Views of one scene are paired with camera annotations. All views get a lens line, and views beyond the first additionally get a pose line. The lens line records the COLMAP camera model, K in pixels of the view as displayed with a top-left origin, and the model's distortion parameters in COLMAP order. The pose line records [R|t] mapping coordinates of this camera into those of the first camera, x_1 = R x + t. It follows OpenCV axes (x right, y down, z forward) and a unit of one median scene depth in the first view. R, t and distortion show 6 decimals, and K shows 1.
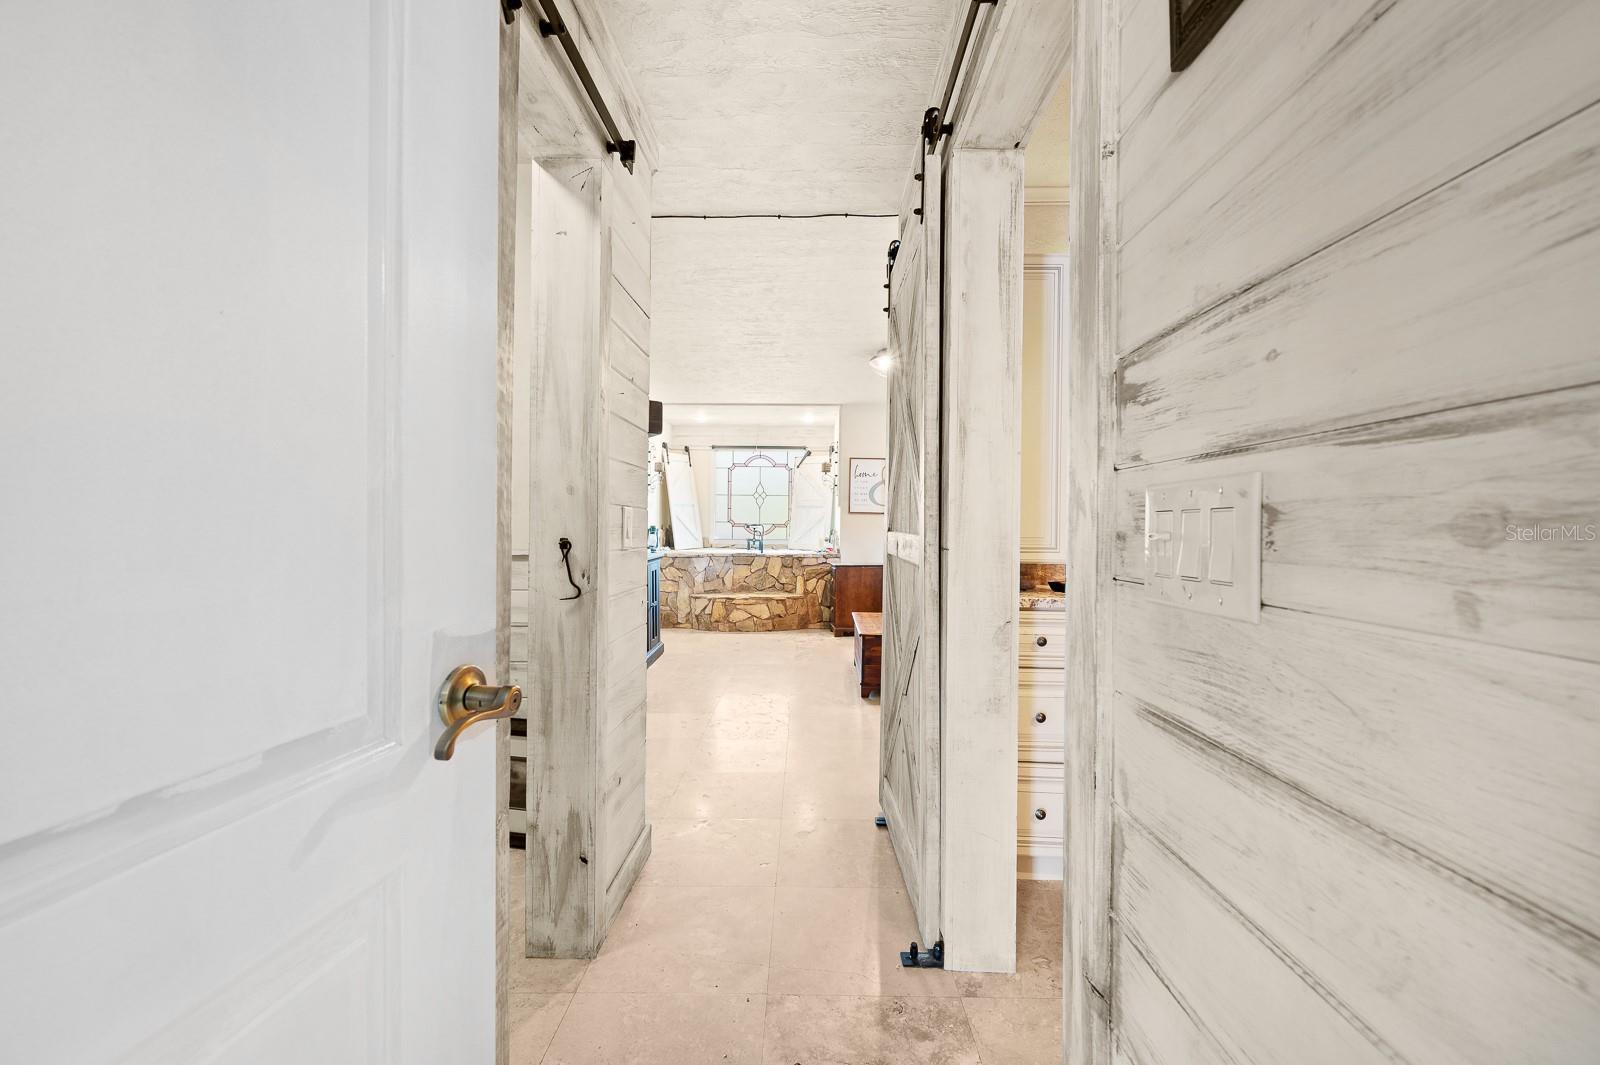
lens RADIAL K [[644.3, 0, 799.8], [0, 644.3, 521.7], [0, 0, 1]] dist [-0.001976, -0.000010]
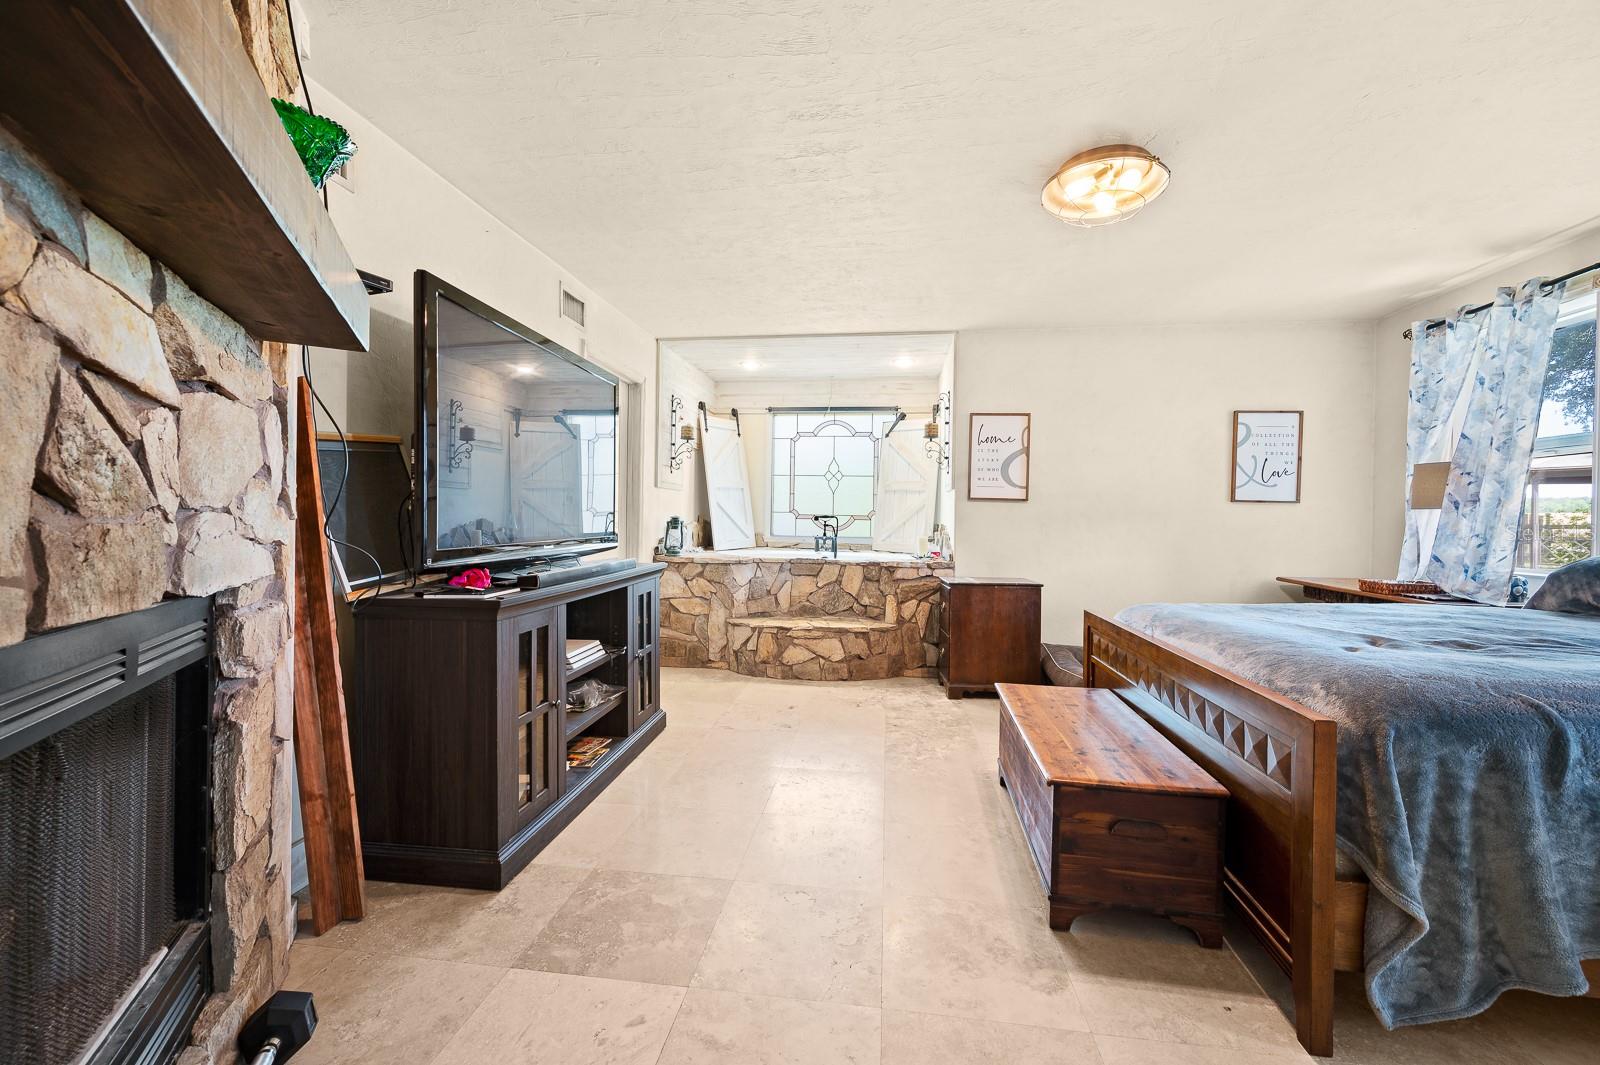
lens RADIAL K [[644.3, 0, 799.8], [0, 644.3, 521.7], [0, 0, 1]] dist [-0.001976, -0.000010]
pose [[0.992021, 0.007153, -0.125871, -0.009821], [-0.005388, 0.999882, 0.014356, 0.000616], [0.125959, -0.013564, 0.991943, 0.336067]]
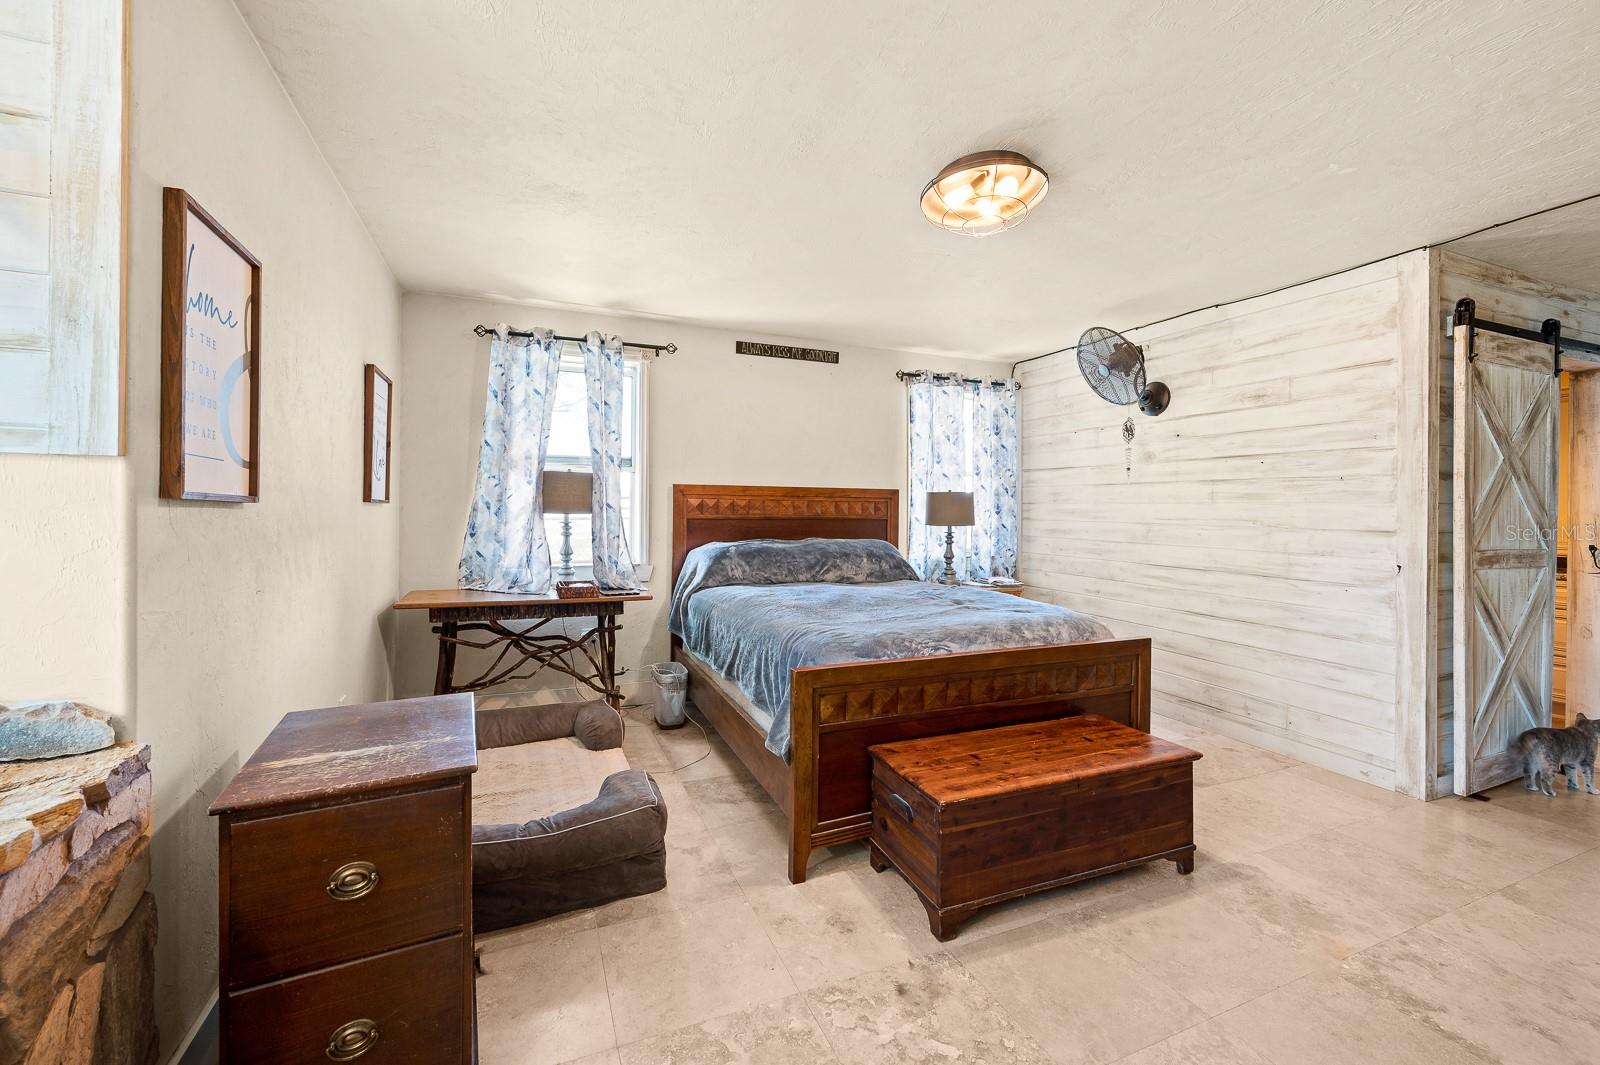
lens RADIAL K [[645.8, 0, 798.4], [0, 645.8, 514.9], [0, 0, 1]] dist [-0.001209, -0.000271]
pose [[-0.400986, -0.018939, 0.915888, -0.157606], [-0.015307, 0.999785, 0.013972, -0.013027], [-0.915956, -0.008417, -0.401190, 0.903714]]
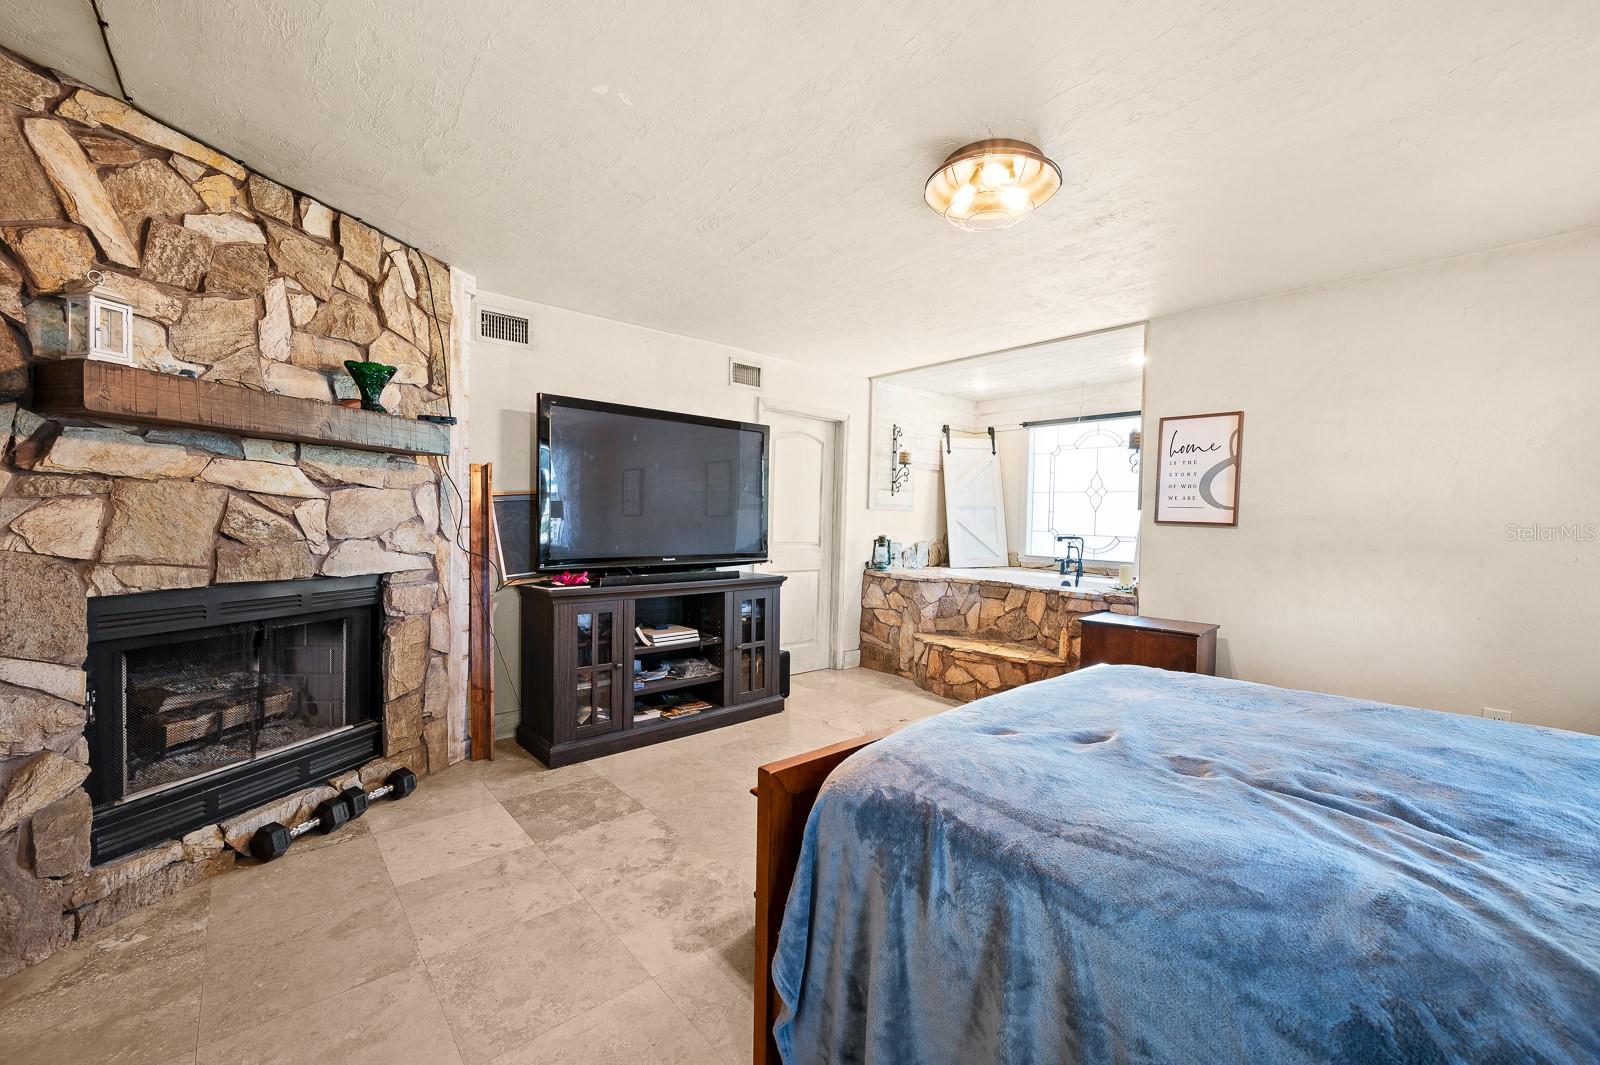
lens RADIAL K [[639.7, 0, 801.8], [0, 639.7, 534.1], [0, 0, 1]] dist [-0.001815, 0.000180]
pose [[0.666665, 0.026652, -0.744881, 0.272499], [-0.010519, 0.999597, 0.026351, -0.014776], [0.745283, -0.009732, 0.666677, 0.424847]]
